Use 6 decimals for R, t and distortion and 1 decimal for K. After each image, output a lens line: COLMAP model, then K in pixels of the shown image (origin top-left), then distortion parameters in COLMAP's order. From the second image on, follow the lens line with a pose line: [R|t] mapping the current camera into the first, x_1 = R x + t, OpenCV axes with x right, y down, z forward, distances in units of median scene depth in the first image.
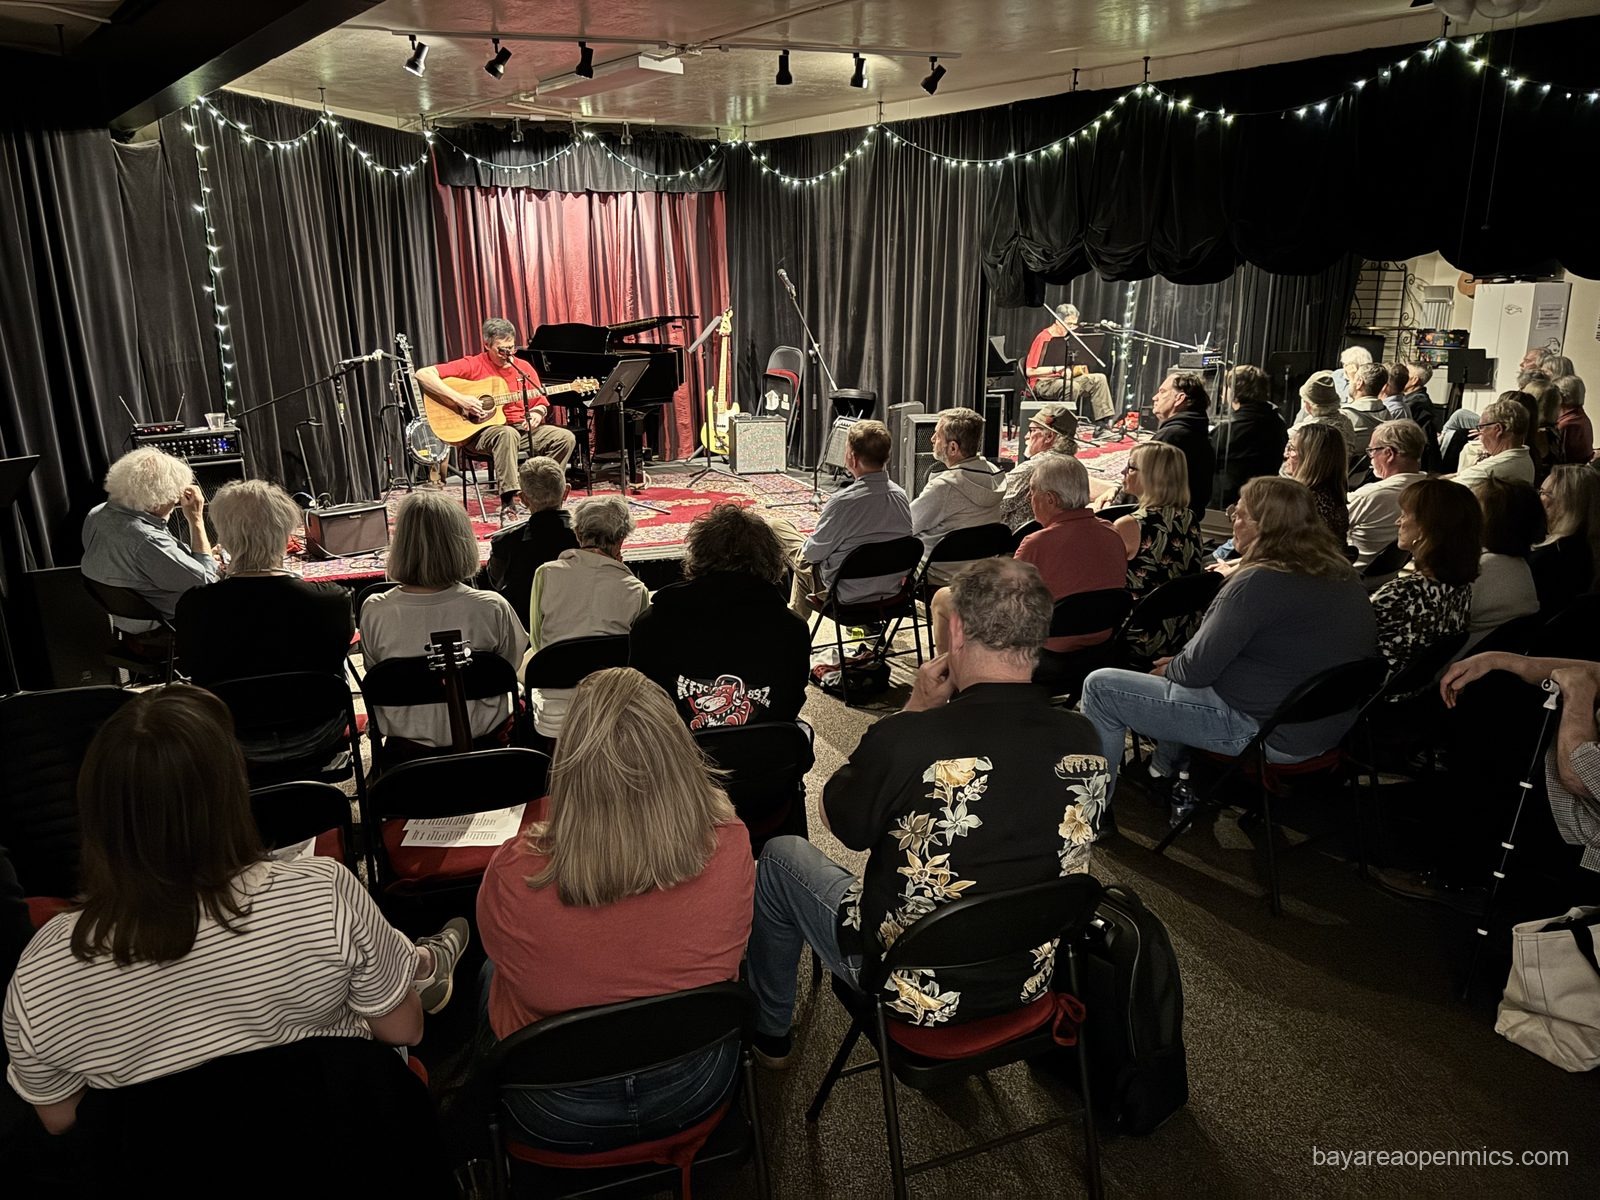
lens RADIAL K [[1133.7, 0, 800.0], [0, 1133.7, 600.0], [0, 0, 1]] dist [0.046063, -0.048285]
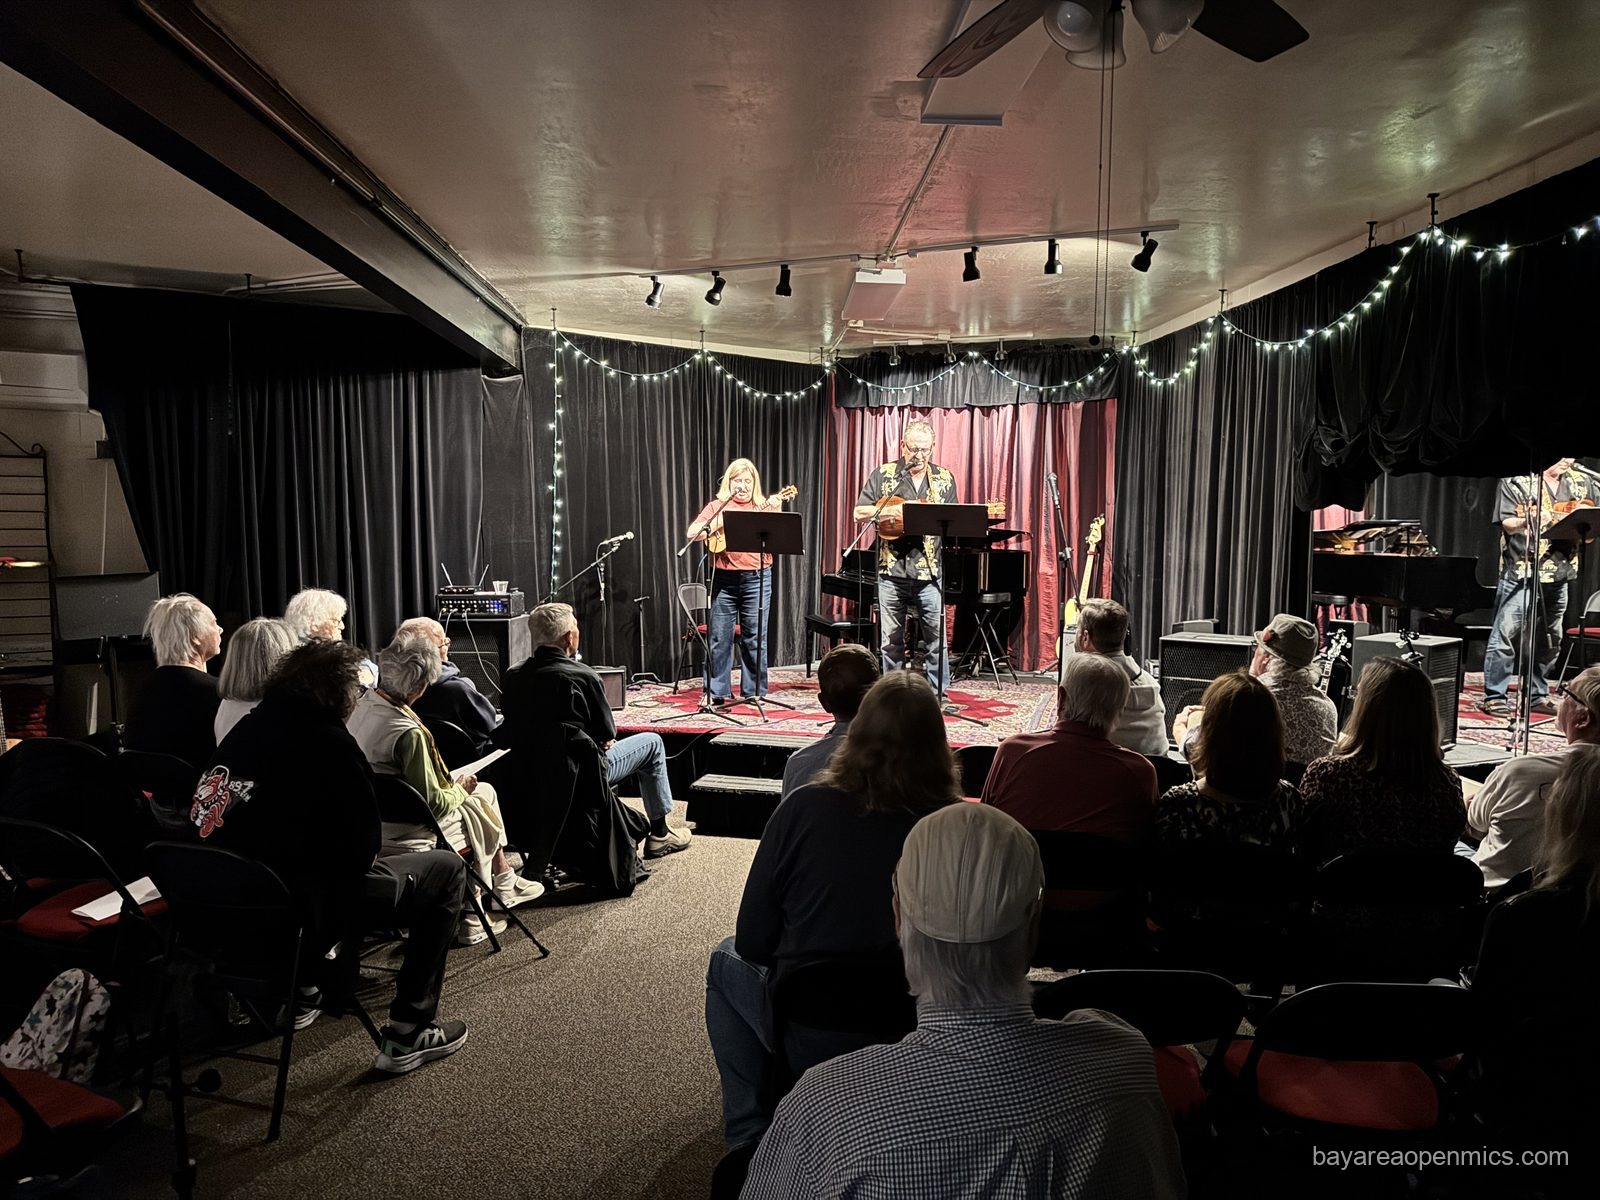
lens RADIAL K [[1131.8, 0, 800.0], [0, 1131.8, 600.0], [0, 0, 1]] dist [0.136670, -0.185699]
pose [[0.803021, 0.054114, -0.593489, 0.325766], [-0.171567, 0.974699, -0.143268, -0.014667], [0.570721, 0.216870, 0.791988, 0.142263]]
